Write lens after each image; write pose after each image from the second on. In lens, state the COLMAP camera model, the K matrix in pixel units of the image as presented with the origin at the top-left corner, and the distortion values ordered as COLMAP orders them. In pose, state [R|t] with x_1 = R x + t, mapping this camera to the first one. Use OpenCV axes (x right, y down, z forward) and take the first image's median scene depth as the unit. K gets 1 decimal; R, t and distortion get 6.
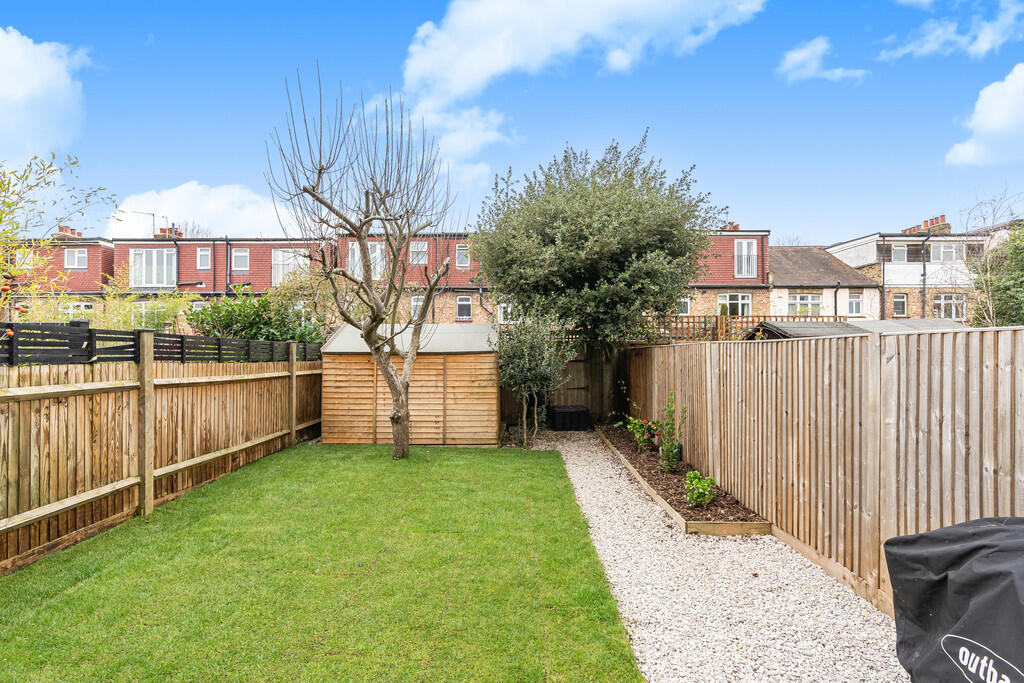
lens RADIAL K [[465.2, 0, 512.0], [0, 465.2, 341.5], [0, 0, 1]] dist [-0.000729, -0.000158]
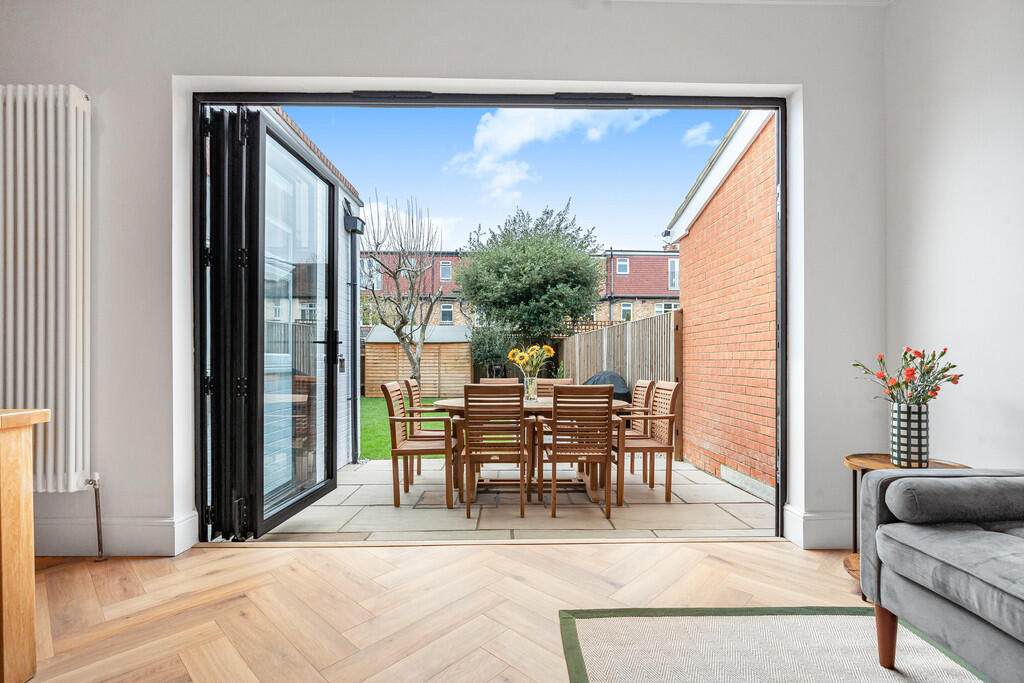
lens RADIAL K [[472.0, 0, 513.1], [0, 472.0, 360.5], [0, 0, 1]] dist [-0.000544, -0.000016]
pose [[0.999079, -0.000384, 0.042902, 0.048416], [-0.000897, 0.999554, 0.029853, 0.038014], [-0.042894, -0.029864, 0.998633, -0.719596]]
